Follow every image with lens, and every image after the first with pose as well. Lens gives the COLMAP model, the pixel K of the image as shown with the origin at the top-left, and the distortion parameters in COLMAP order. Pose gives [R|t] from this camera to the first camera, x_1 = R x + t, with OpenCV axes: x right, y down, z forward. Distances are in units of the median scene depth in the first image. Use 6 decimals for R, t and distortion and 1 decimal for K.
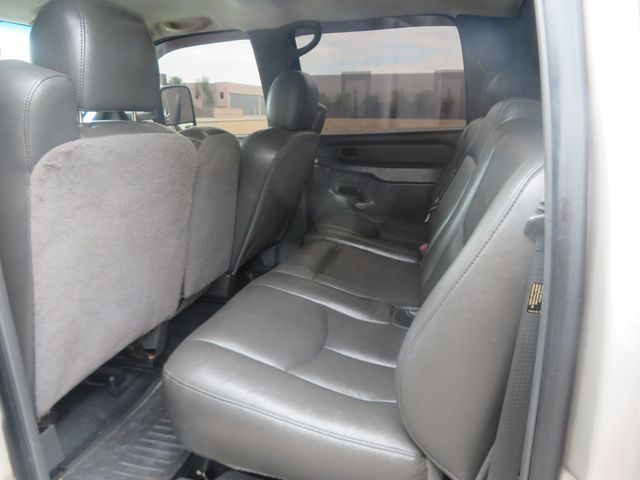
lens RADIAL K [[462.8, 0, 319.8], [0, 462.8, 239.0], [0, 0, 1]] dist [0.000932, 0.009866]
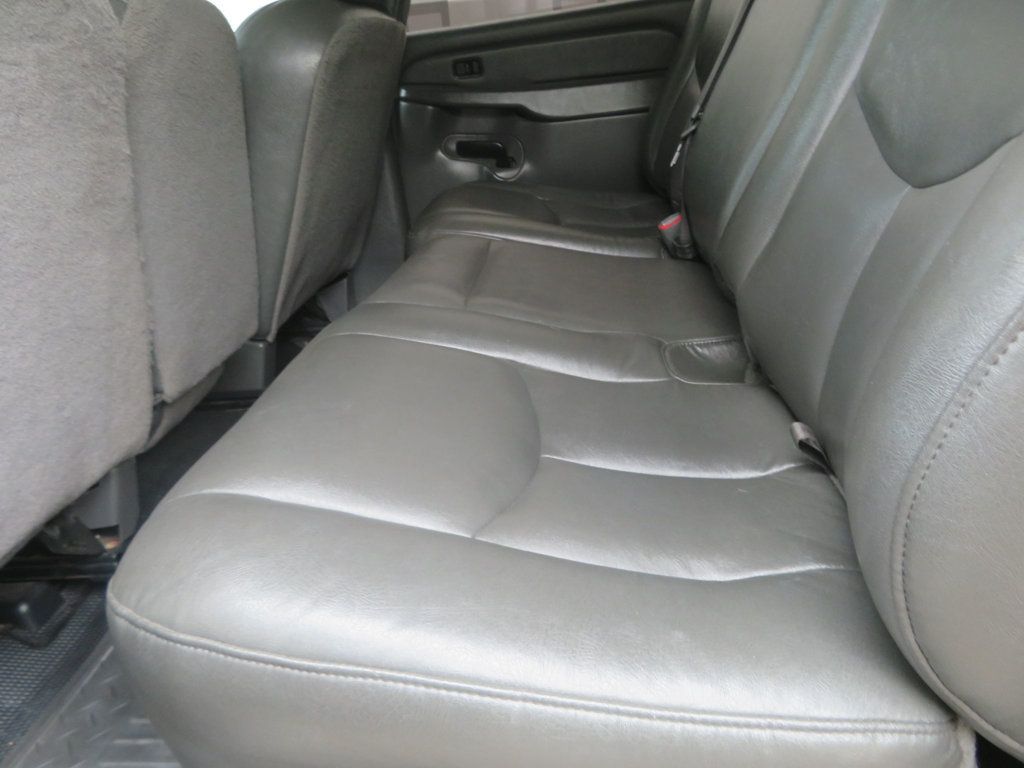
lens RADIAL K [[740.4, 0, 514.1], [0, 740.4, 385.5], [0, 0, 1]] dist [0.000932, 0.009866]
pose [[0.980742, -0.146302, 0.129388, -0.060243], [0.127601, 0.981517, 0.142629, 0.057158], [-0.147864, -0.123372, 0.981283, 0.275314]]
